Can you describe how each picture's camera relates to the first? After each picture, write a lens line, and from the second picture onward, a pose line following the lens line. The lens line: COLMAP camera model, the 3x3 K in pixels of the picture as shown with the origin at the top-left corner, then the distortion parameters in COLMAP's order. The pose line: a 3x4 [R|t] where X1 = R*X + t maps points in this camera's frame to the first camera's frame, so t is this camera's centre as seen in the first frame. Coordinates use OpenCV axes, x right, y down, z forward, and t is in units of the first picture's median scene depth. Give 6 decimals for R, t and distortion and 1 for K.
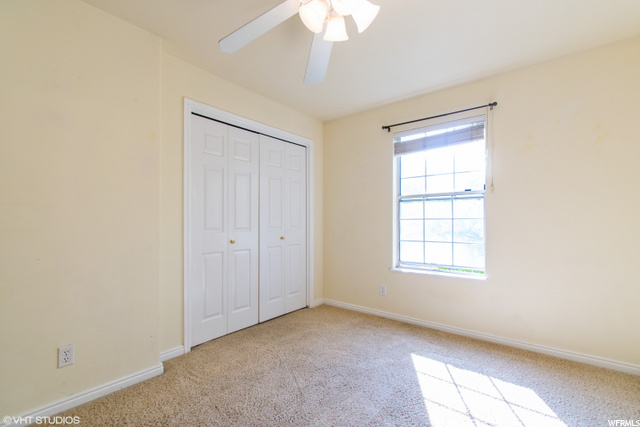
lens RADIAL K [[288.8, 0, 317.6], [0, 288.8, 215.9], [0, 0, 1]] dist [-0.000261, -0.000302]
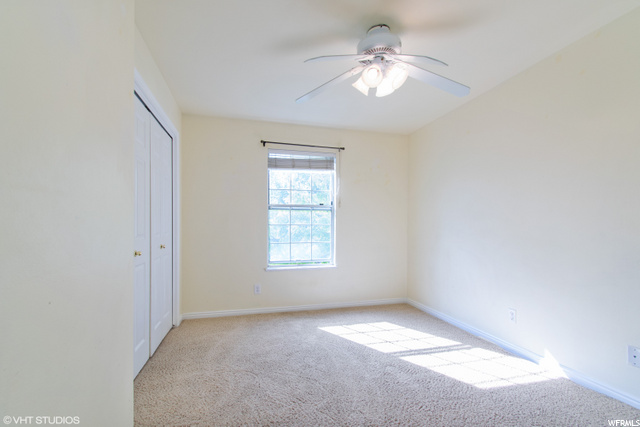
lens RADIAL K [[293.6, 0, 317.6], [0, 293.6, 223.6], [0, 0, 1]] dist [0.000989, -0.000165]
pose [[0.583367, 0.009462, 0.812154, -0.636536], [-0.017727, 0.999842, 0.001084, 0.002340], [-0.812016, -0.015029, 0.583442, 0.193118]]
